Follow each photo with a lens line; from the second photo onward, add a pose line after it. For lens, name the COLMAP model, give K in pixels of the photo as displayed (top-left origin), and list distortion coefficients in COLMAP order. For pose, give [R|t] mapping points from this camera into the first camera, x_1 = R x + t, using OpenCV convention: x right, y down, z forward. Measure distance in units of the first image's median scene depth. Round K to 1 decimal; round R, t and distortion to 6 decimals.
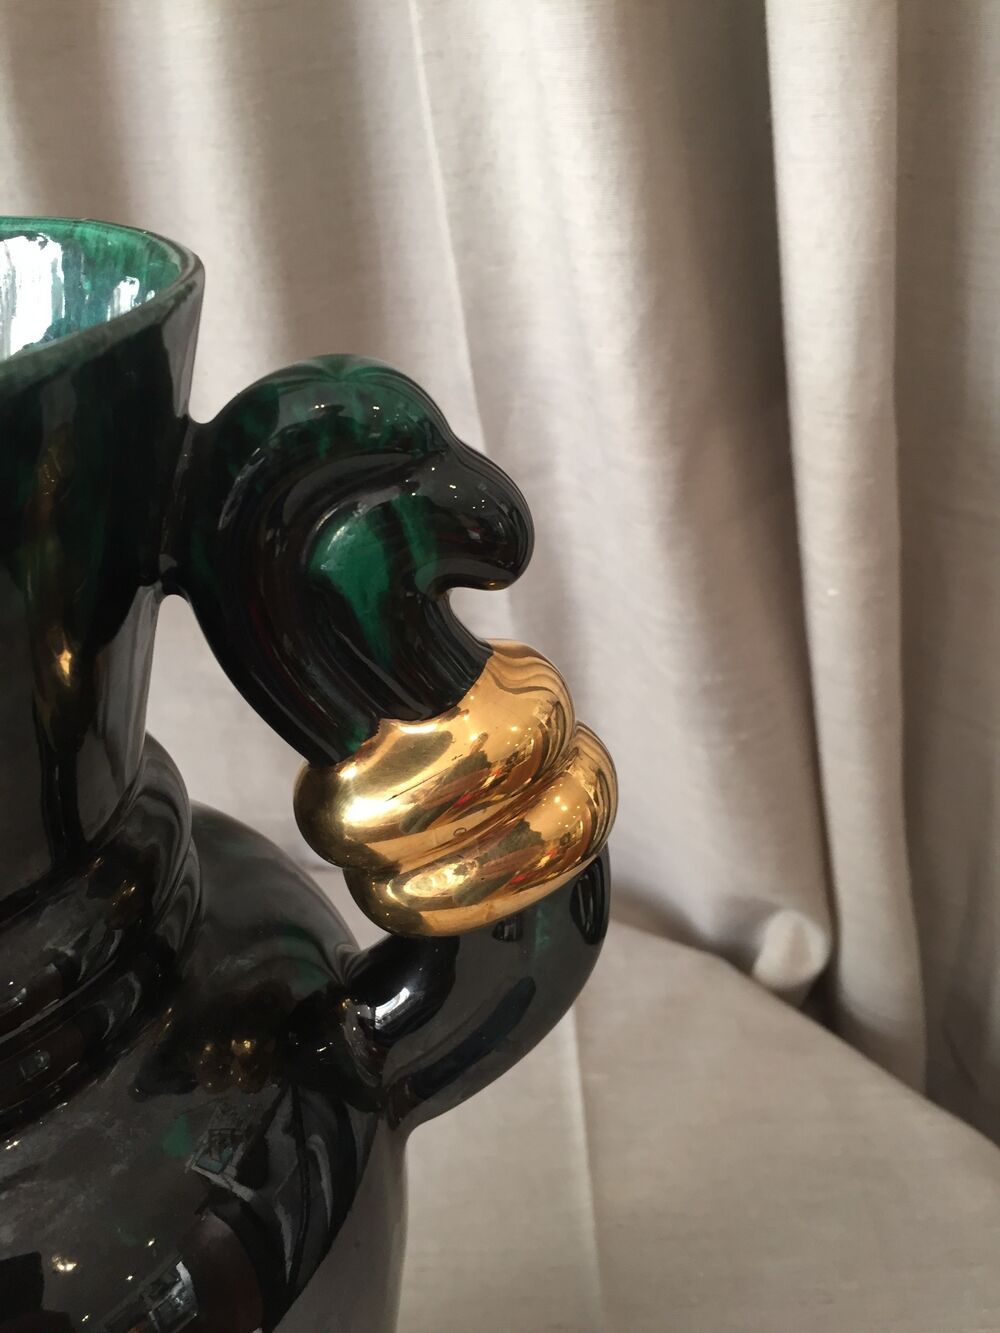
lens RADIAL K [[1220.8, 0, 507.8], [0, 1220.8, 665.1], [0, 0, 1]] dist [0.110141, -0.213603]
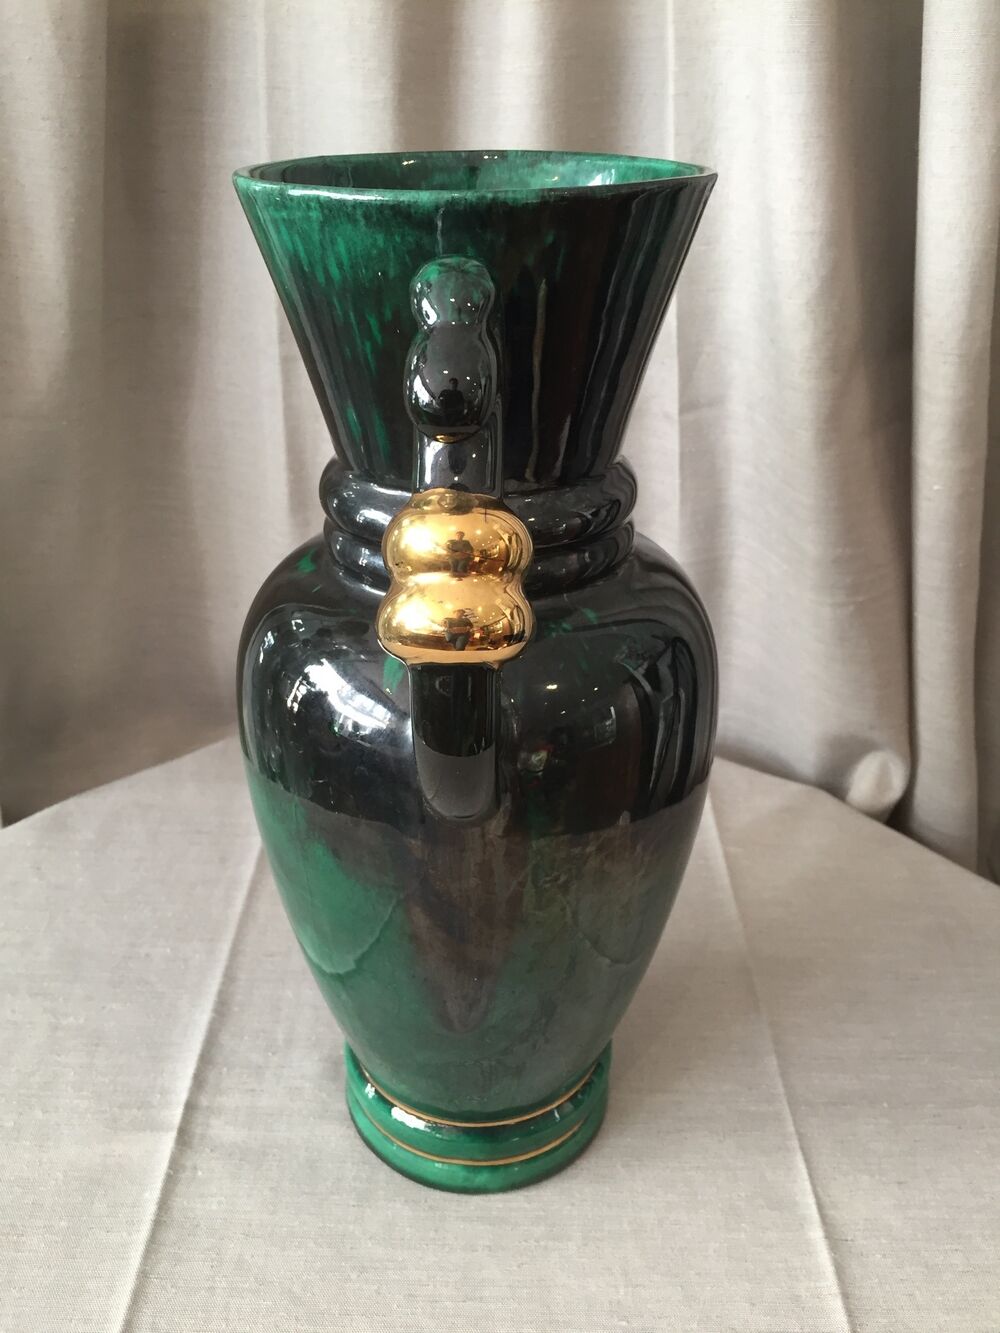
lens RADIAL K [[1208.5, 0, 508.7], [0, 1208.5, 673.8], [0, 0, 1]] dist [0.092644, -0.172673]
pose [[0.998447, 0.055690, -0.001670, -0.222664], [-0.055714, 0.997807, -0.035733, 0.245062], [-0.000324, 0.035771, 0.999360, -0.405758]]
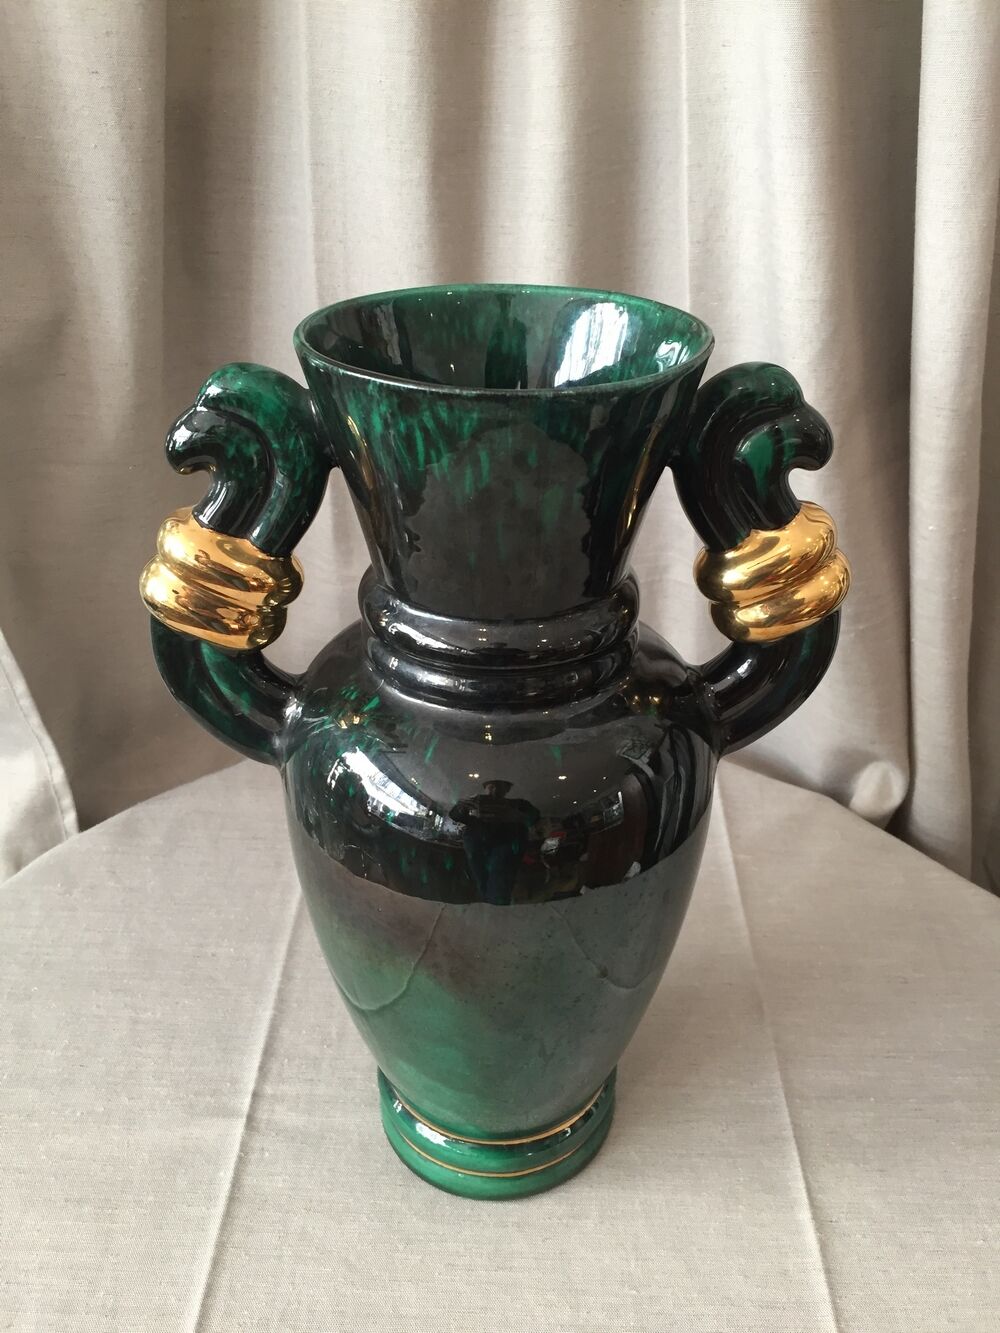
lens RADIAL K [[1211.9, 0, 500.0], [0, 1211.9, 666.5], [0, 0, 1]] dist [0.107485, -0.199504]
pose [[0.998013, 0.053238, -0.033710, -0.219898], [-0.053077, 0.998575, 0.005635, 0.140335], [0.033961, -0.003835, 0.999416, -0.556659]]
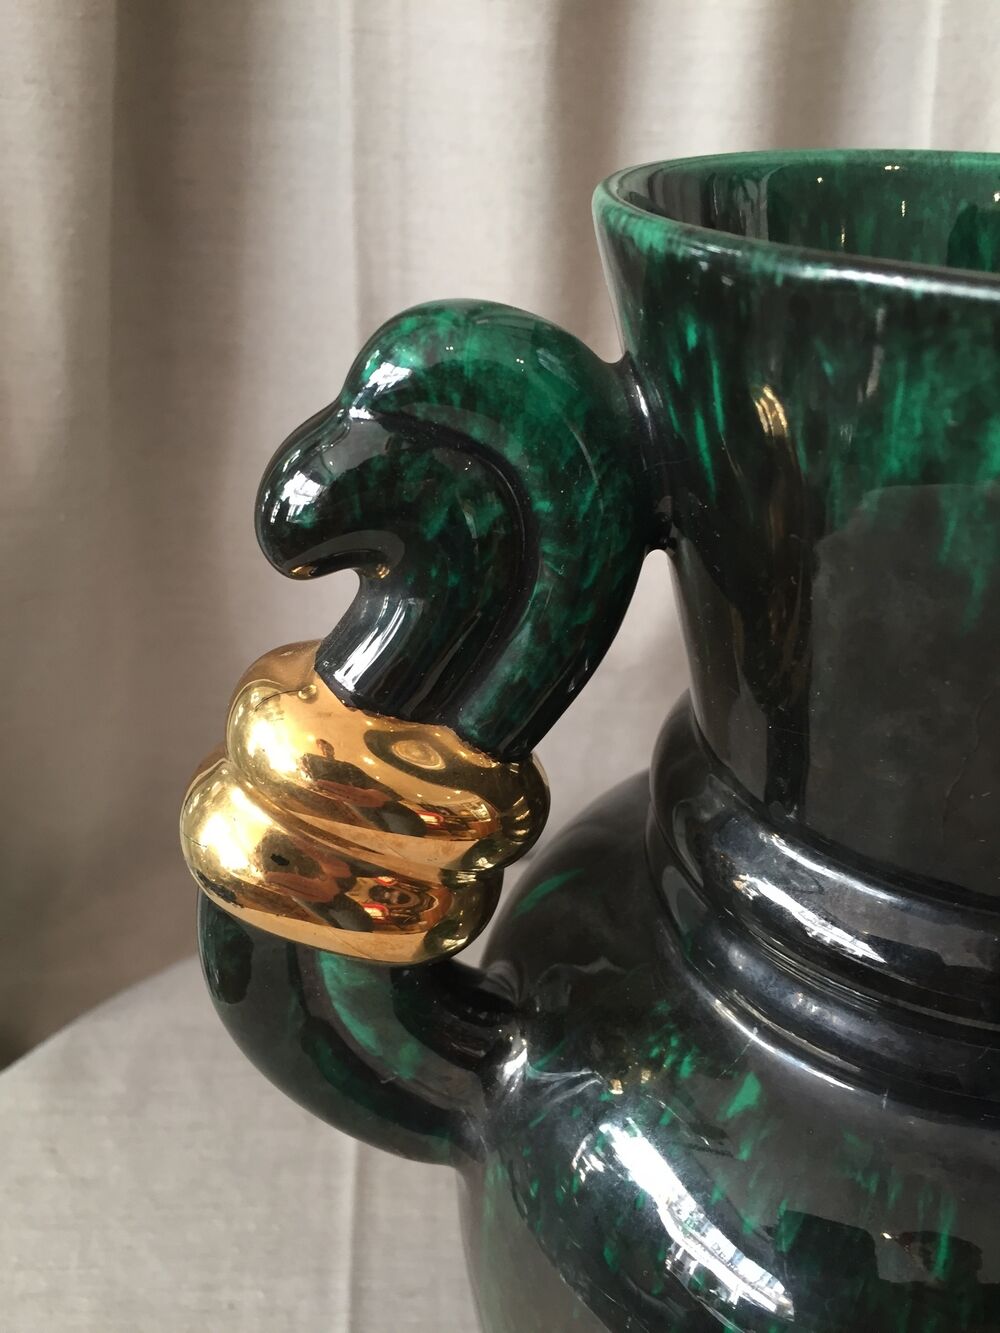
lens RADIAL K [[1211.9, 0, 500.0], [0, 1211.9, 666.5], [0, 0, 1]] dist [0.107485, -0.199504]
pose [[0.998279, 0.019933, 0.055156, -0.475054], [-0.019609, 0.999787, -0.006409, 0.033803], [-0.055272, 0.005317, 0.998457, 0.022452]]
